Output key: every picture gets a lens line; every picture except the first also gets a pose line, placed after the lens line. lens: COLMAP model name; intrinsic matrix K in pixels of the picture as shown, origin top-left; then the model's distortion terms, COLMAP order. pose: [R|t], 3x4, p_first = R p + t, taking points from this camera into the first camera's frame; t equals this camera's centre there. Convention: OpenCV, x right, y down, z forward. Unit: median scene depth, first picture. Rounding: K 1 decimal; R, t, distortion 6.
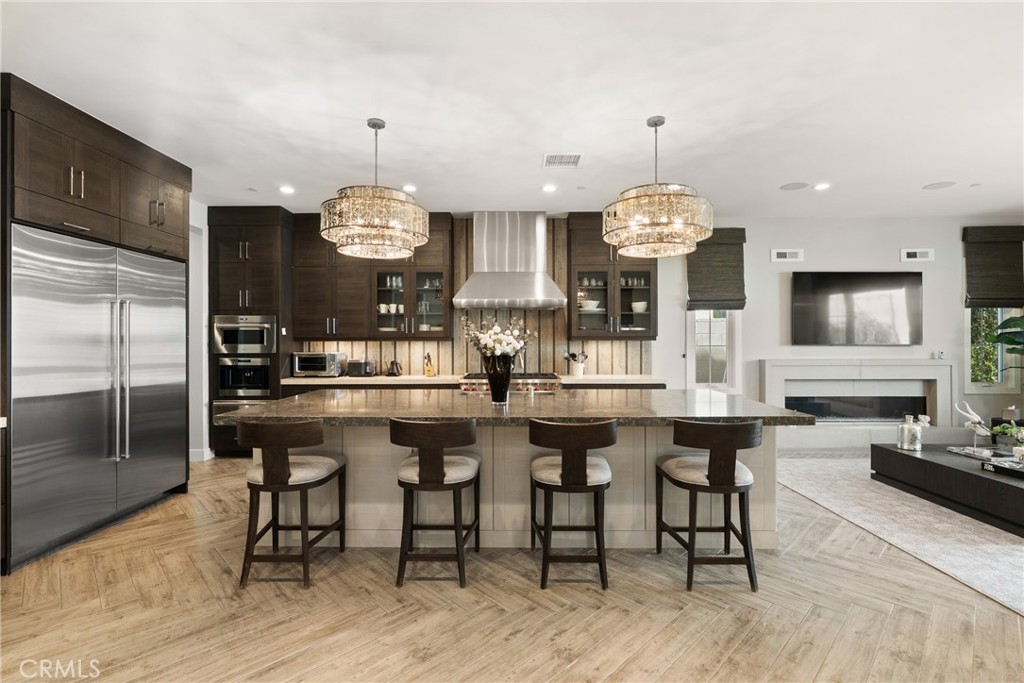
lens RADIAL K [[469.2, 0, 514.9], [0, 469.2, 342.0], [0, 0, 1]] dist [-0.004208, 0.001837]
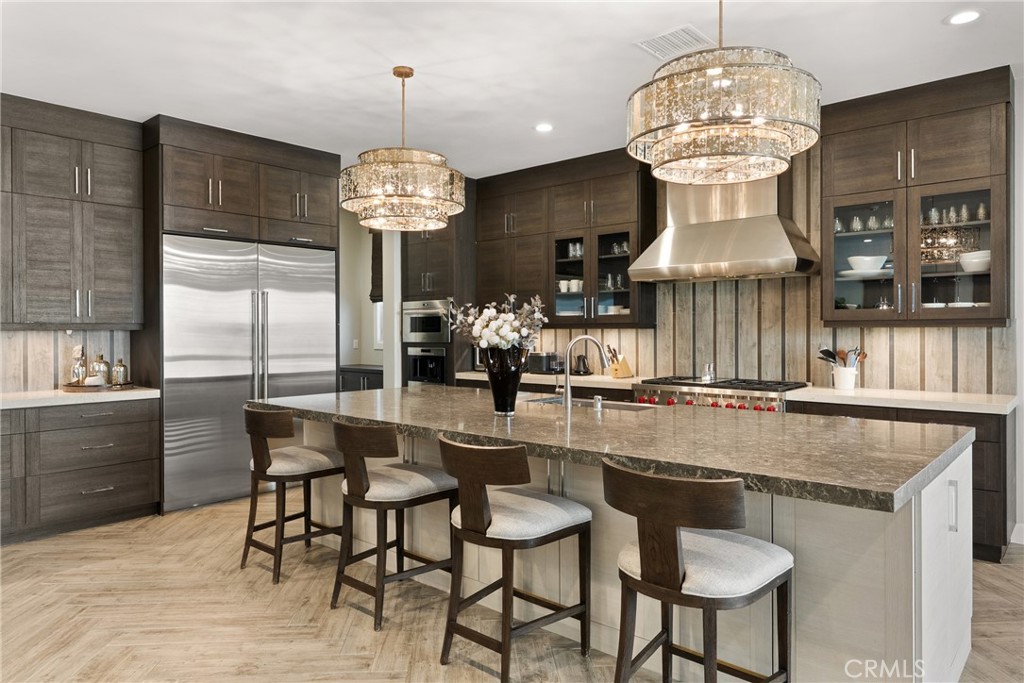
lens RADIAL K [[662.1, 0, 511.1], [0, 662.1, 337.8], [0, 0, 1]] dist [0.010031, -0.002469]
pose [[0.756303, 0.008442, -0.654167, 0.363556], [-0.000150, 0.999919, 0.012730, -0.000881], [0.654222, -0.009529, 0.756243, 0.124709]]
